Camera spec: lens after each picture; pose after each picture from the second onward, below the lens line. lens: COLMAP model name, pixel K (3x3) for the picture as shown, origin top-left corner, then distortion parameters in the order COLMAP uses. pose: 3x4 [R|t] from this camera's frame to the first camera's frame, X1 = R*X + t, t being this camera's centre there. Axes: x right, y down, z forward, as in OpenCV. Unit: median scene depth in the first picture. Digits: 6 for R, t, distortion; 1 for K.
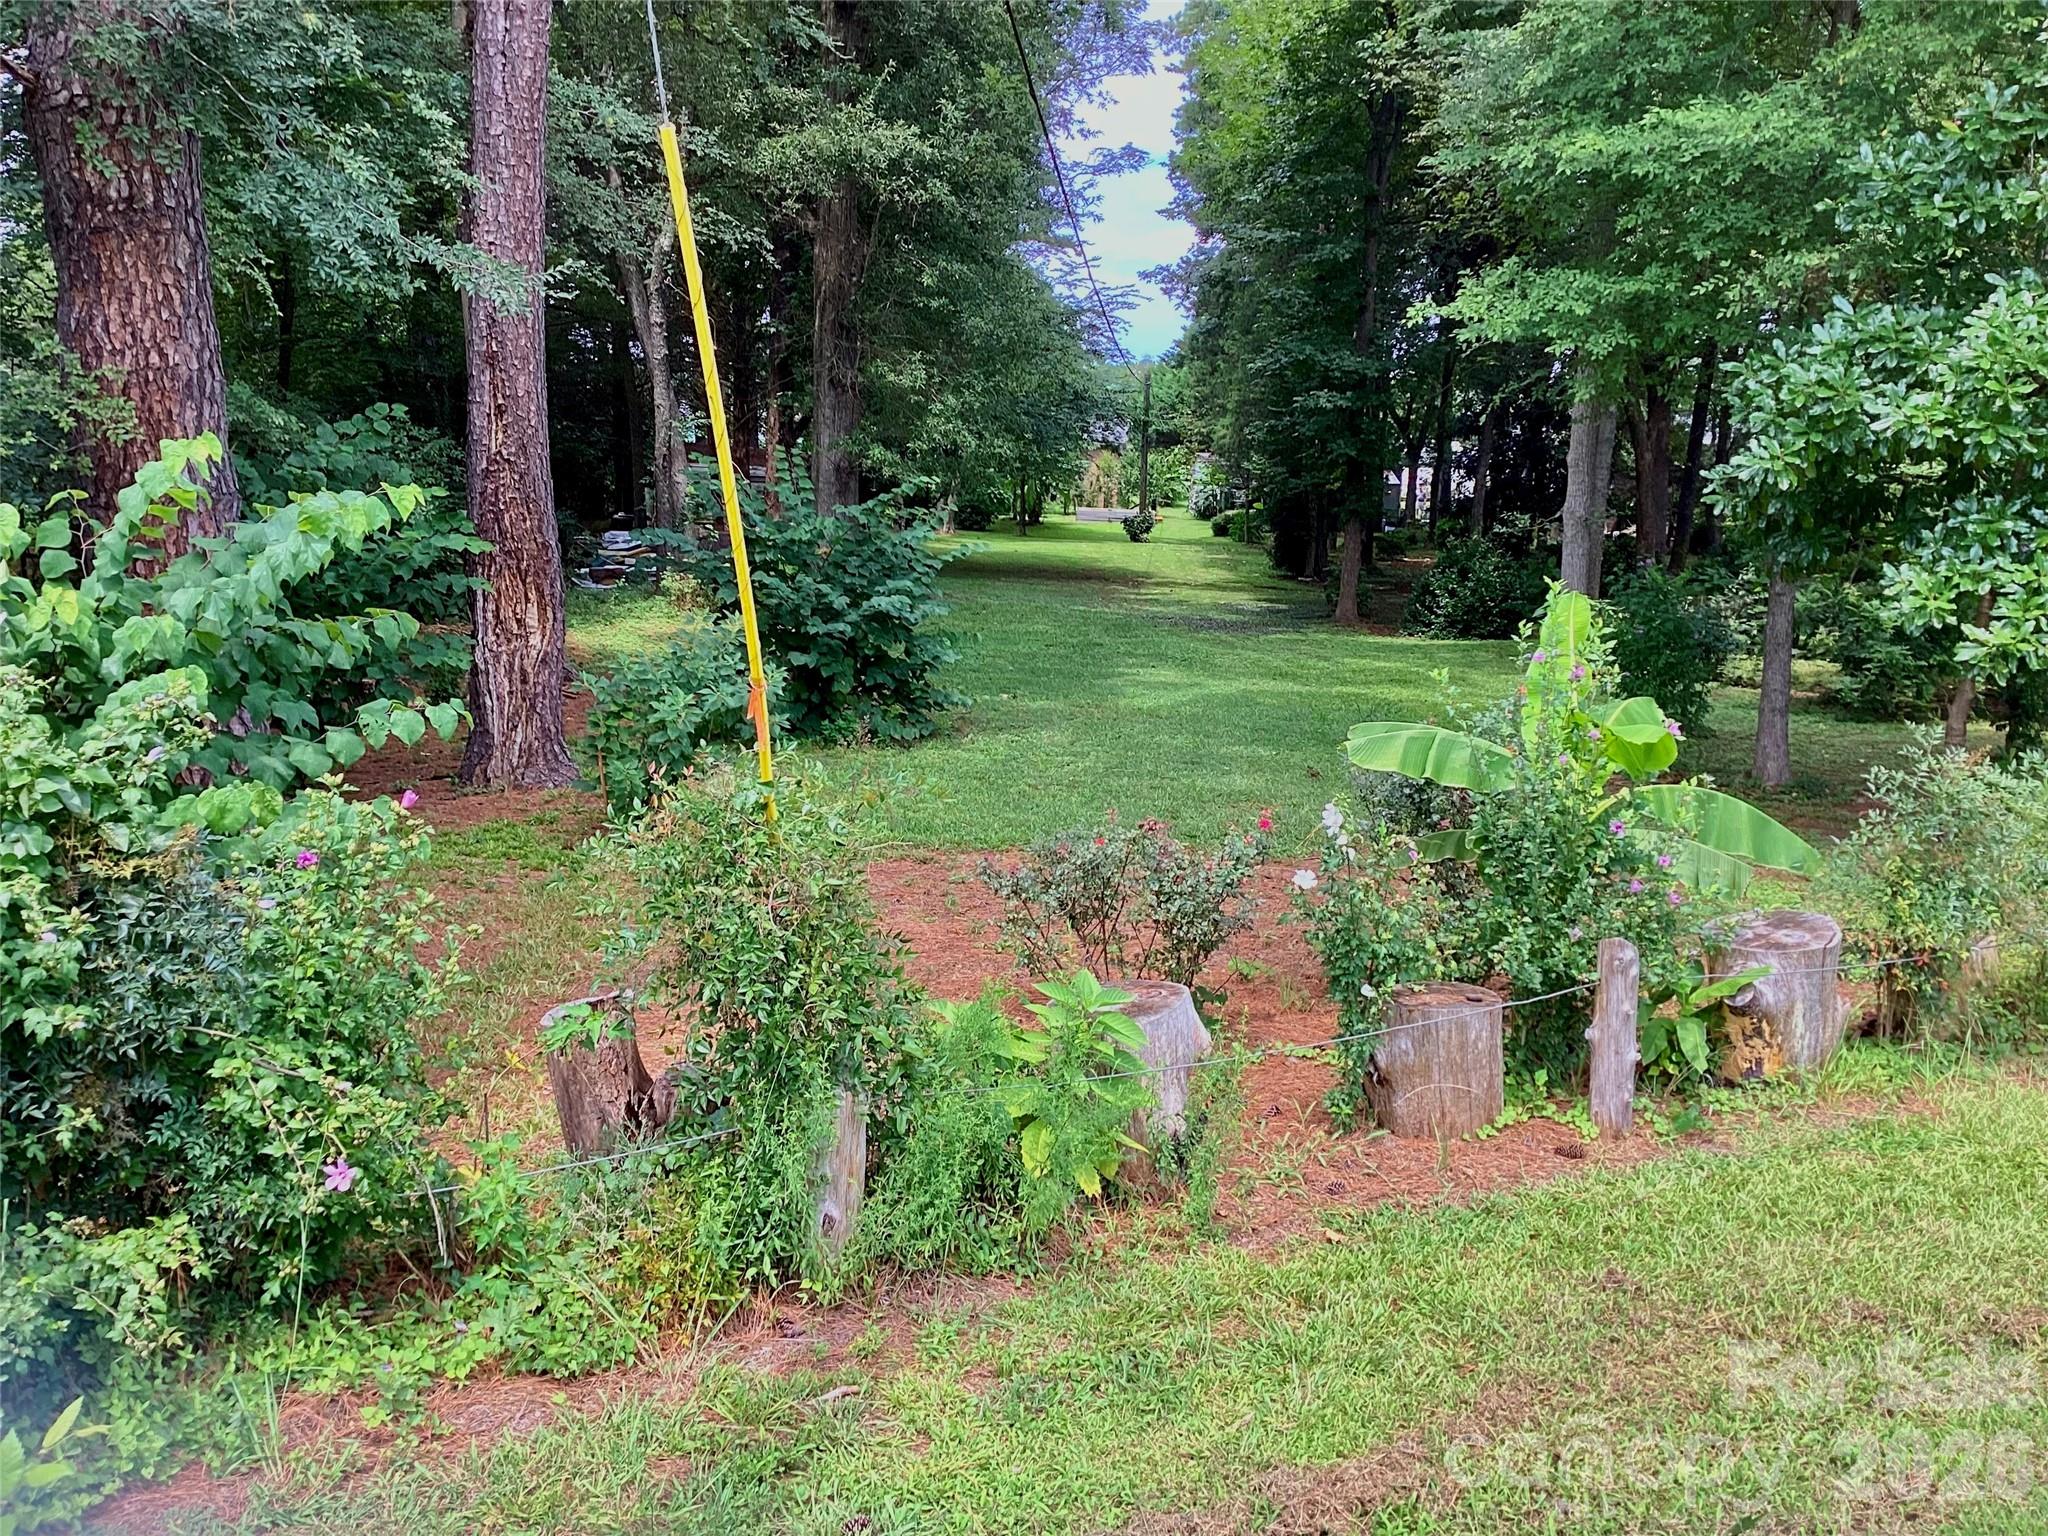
lens RADIAL K [[1833.3, 0, 1021.7], [0, 1833.3, 757.6], [0, 0, 1]] dist [0.099693, -0.181025]
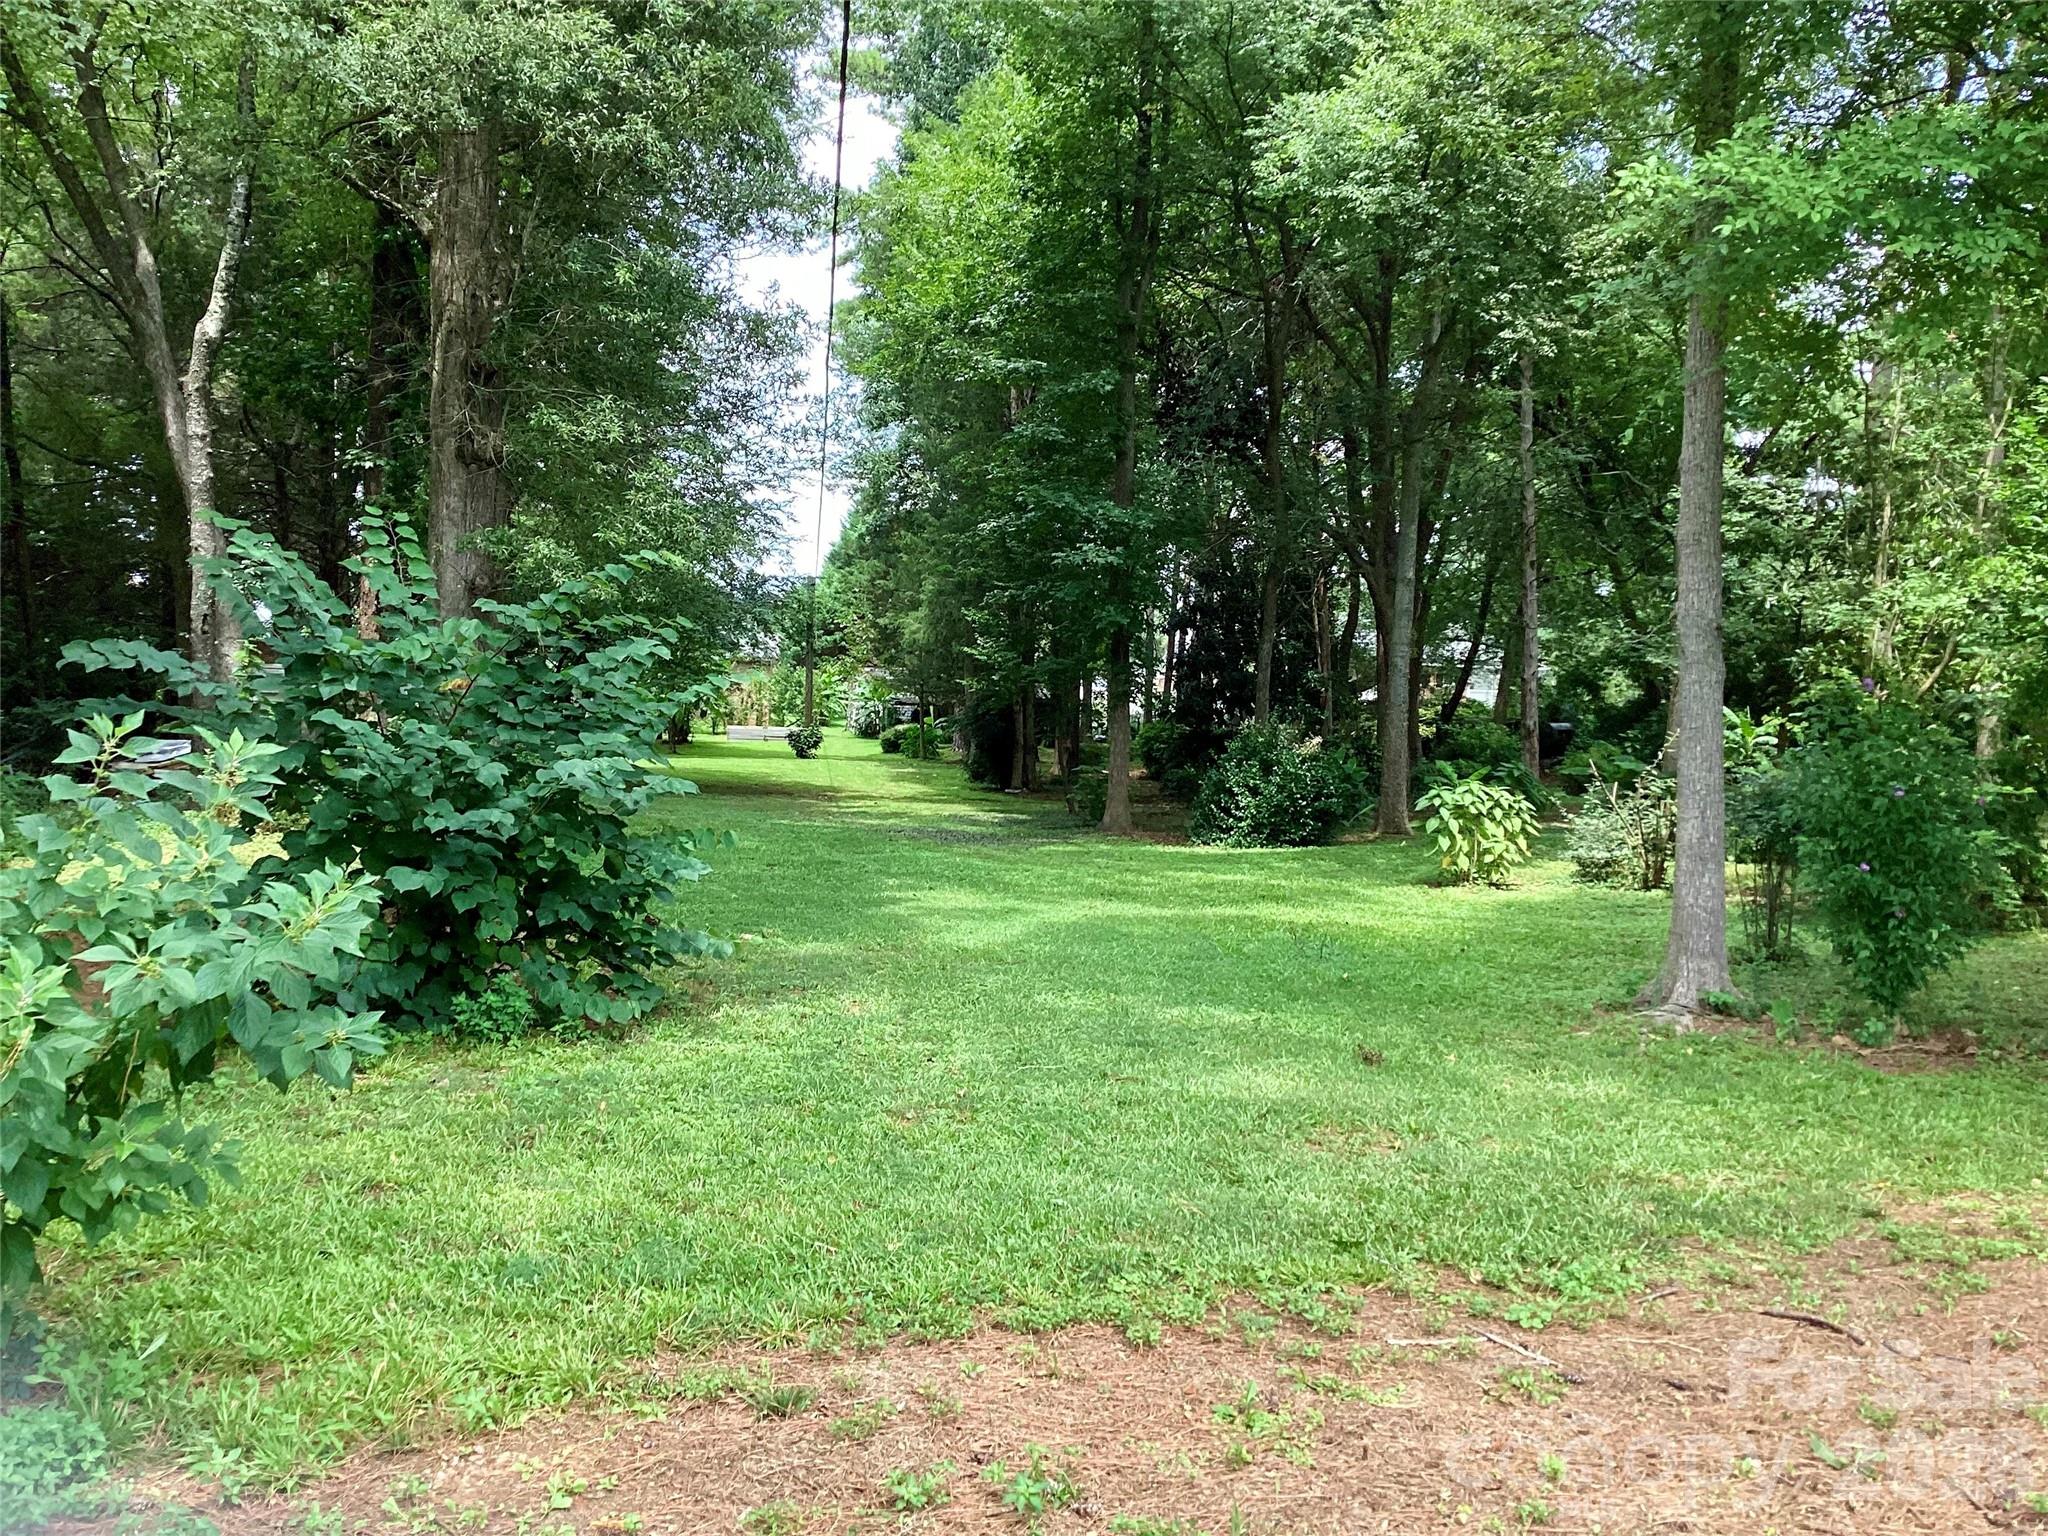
lens RADIAL K [[1833.3, 0, 1030.3], [0, 1833.3, 755.6], [0, 0, 1]] dist [0.099693, -0.181025]
pose [[0.978369, -0.014499, 0.206357, -0.029860], [0.040753, 0.991501, -0.123551, -0.008800], [-0.202812, 0.129288, 0.970645, 0.237777]]
